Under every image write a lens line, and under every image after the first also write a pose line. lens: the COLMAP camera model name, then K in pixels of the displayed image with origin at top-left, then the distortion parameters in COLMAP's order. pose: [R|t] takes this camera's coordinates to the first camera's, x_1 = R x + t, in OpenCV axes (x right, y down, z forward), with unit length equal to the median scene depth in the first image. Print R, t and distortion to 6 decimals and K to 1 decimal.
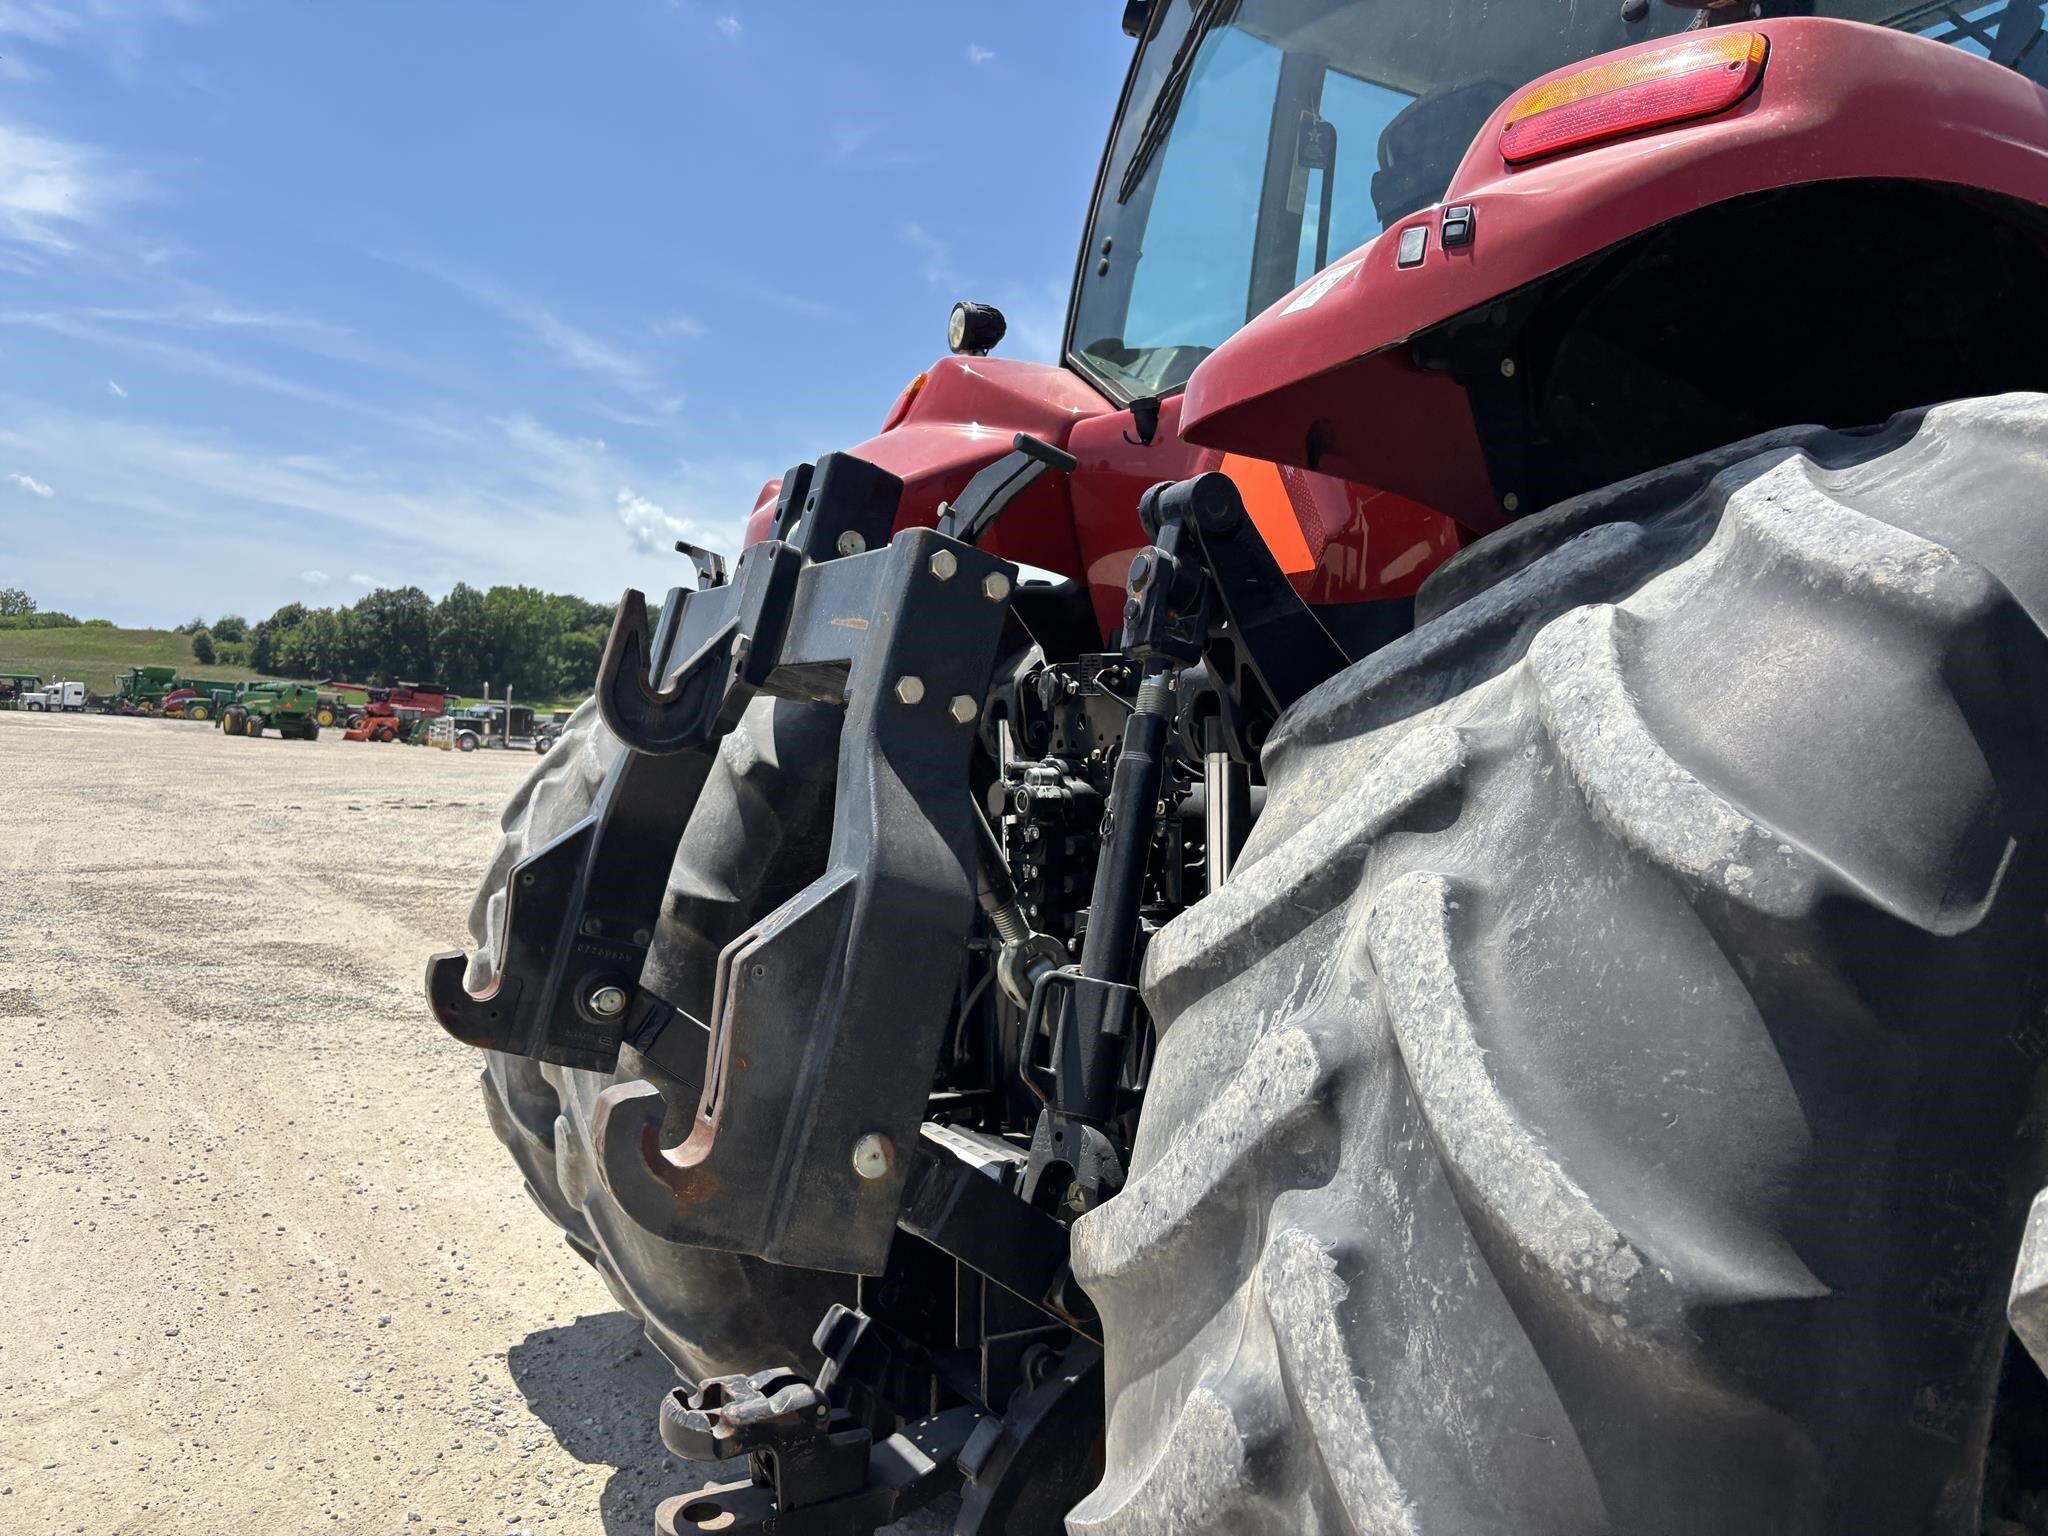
lens RADIAL K [[1556.3, 0, 1021.0], [0, 1556.3, 744.6], [0, 0, 1]] dist [0.059774, -0.082542]
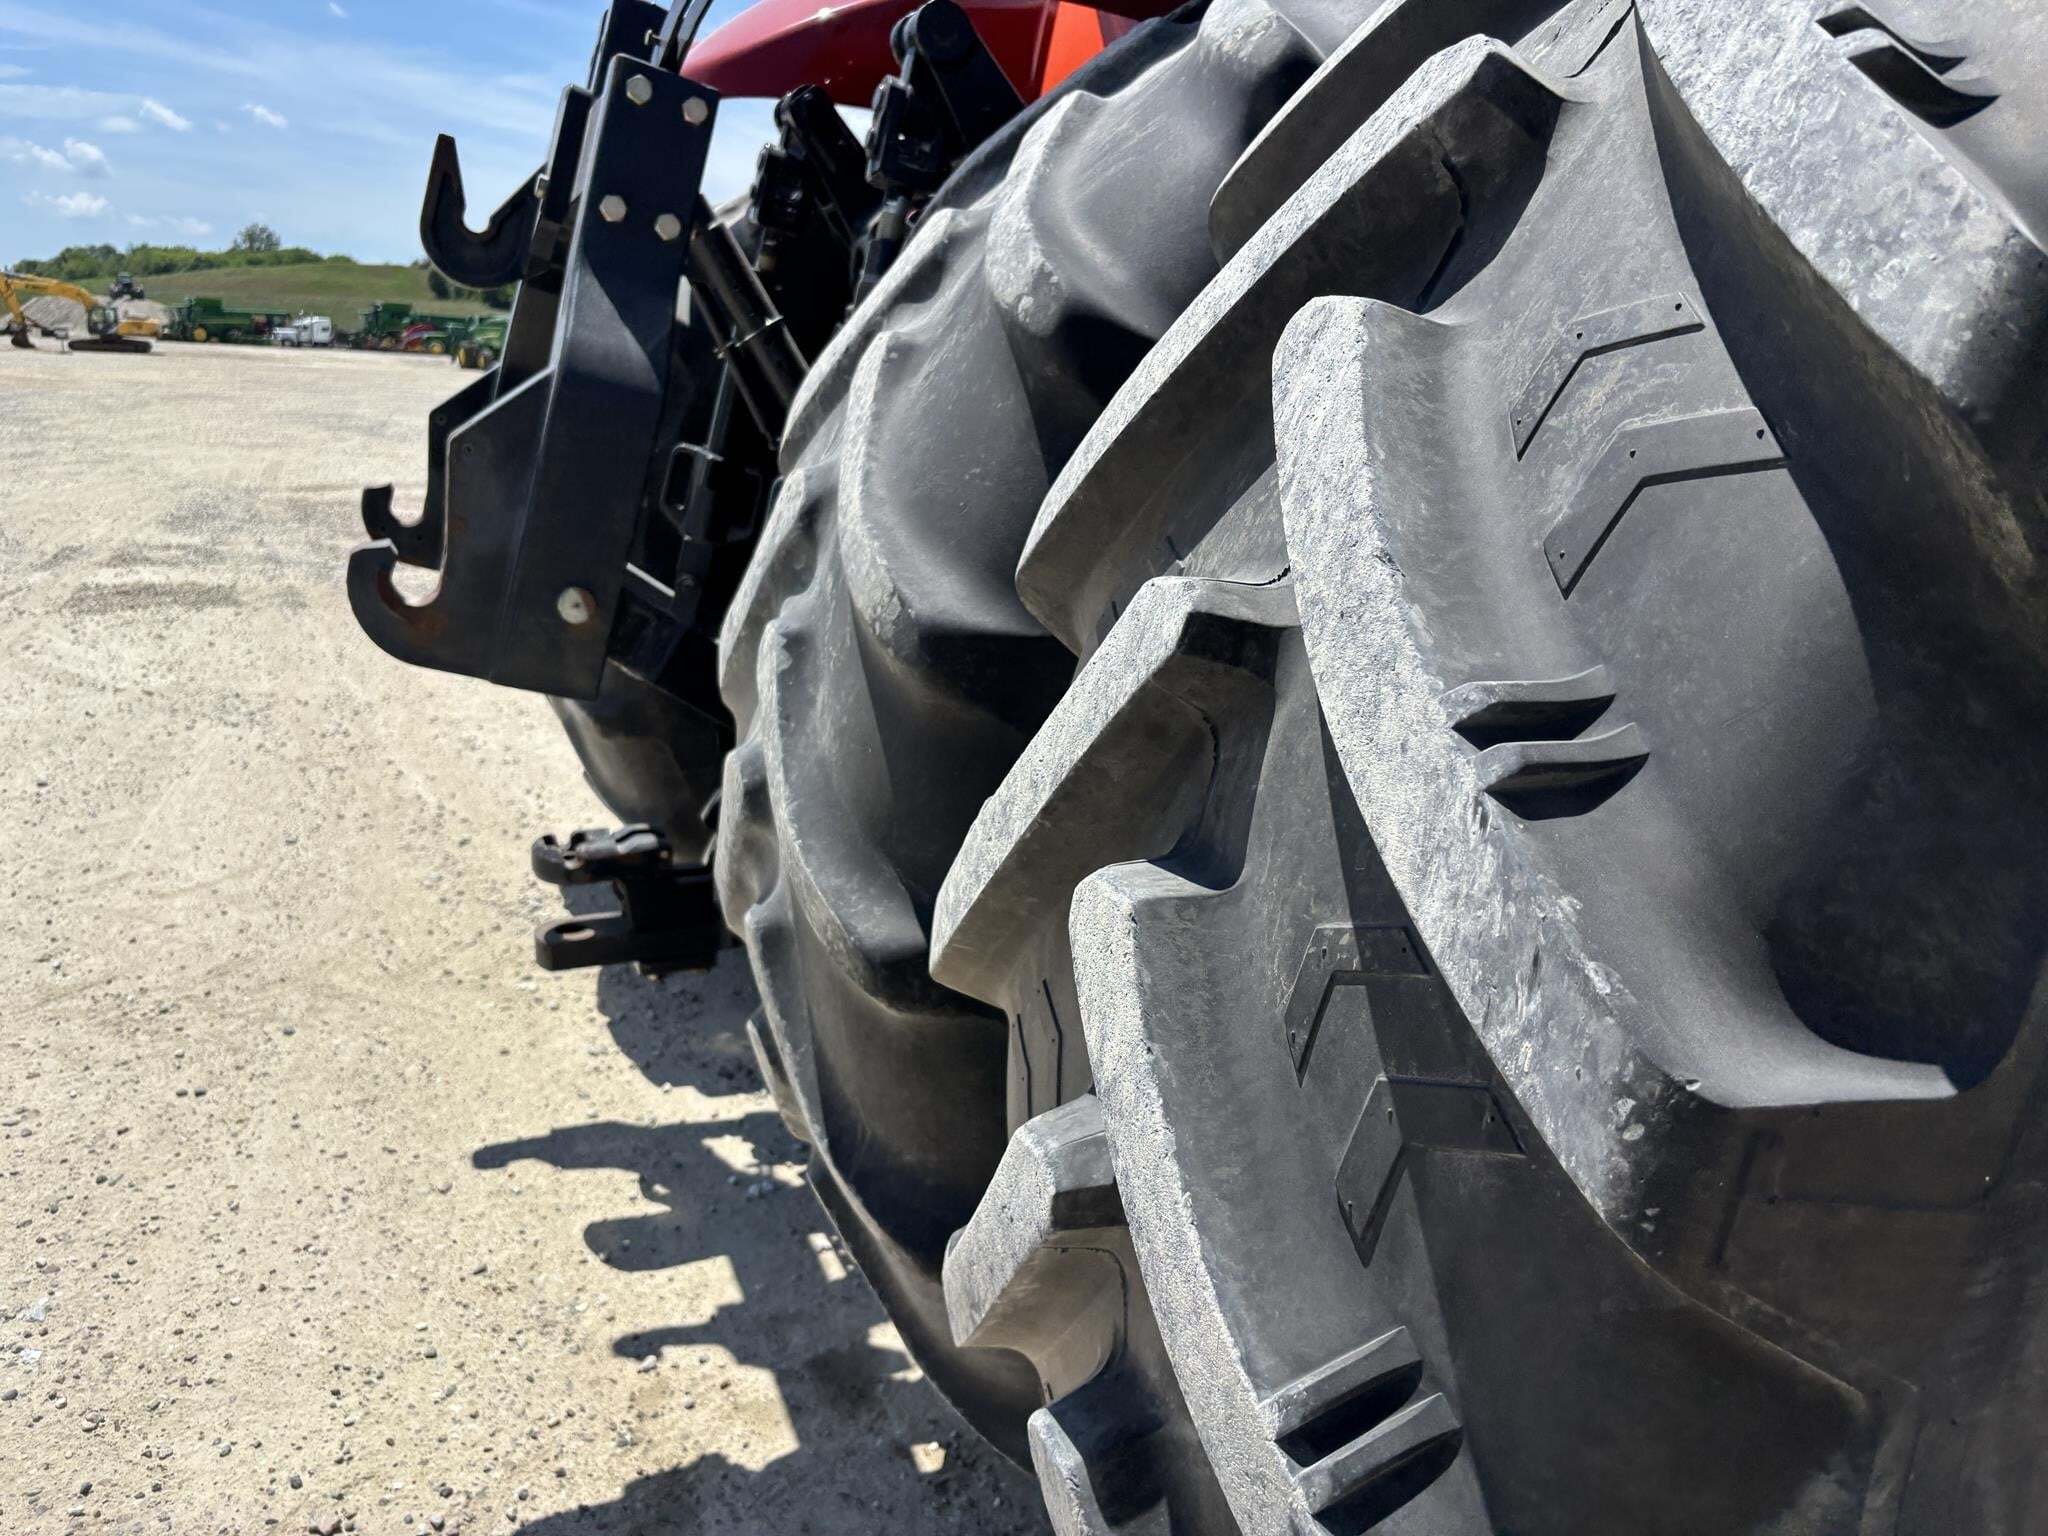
lens RADIAL K [[1606.7, 0, 1023.4], [0, 1606.7, 734.9], [0, 0, 1]] dist [0.007714, 0.012994]
pose [[0.989740, 0.026769, -0.140348, 0.152237], [0.004217, 0.976391, 0.215969, 0.033232], [0.142816, -0.214345, 0.966261, -0.063014]]
